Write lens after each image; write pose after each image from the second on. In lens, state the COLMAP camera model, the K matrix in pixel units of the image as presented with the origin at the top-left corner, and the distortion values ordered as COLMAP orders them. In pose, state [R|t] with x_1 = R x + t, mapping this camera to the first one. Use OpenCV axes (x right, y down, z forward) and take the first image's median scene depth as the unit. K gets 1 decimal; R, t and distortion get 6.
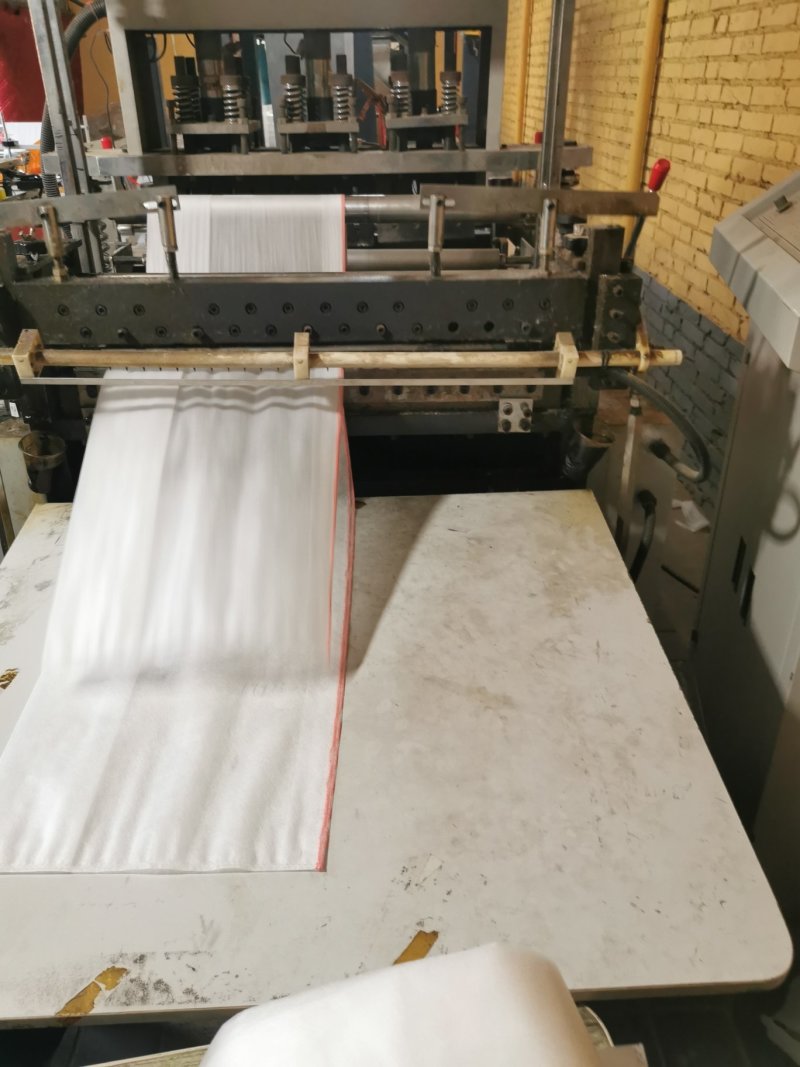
lens RADIAL K [[807.0, 0, 403.9], [0, 807.0, 534.4], [0, 0, 1]] dist [0.018308, -0.019702]
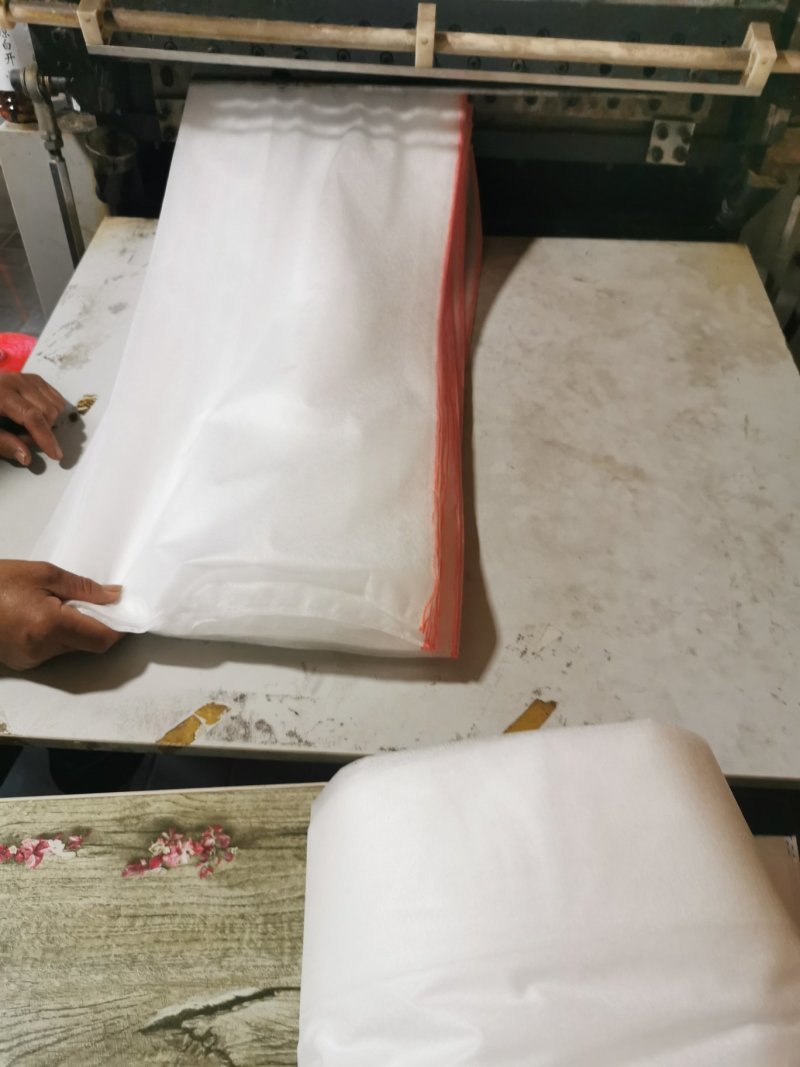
lens RADIAL K [[807.0, 0, 397.1], [0, 807.0, 535.2], [0, 0, 1]] dist [0.018308, -0.019702]
pose [[0.995185, 0.085524, -0.047870, -0.084622], [-0.070601, 0.964332, 0.255107, 0.063113], [0.067981, -0.250499, 0.965727, 0.107479]]
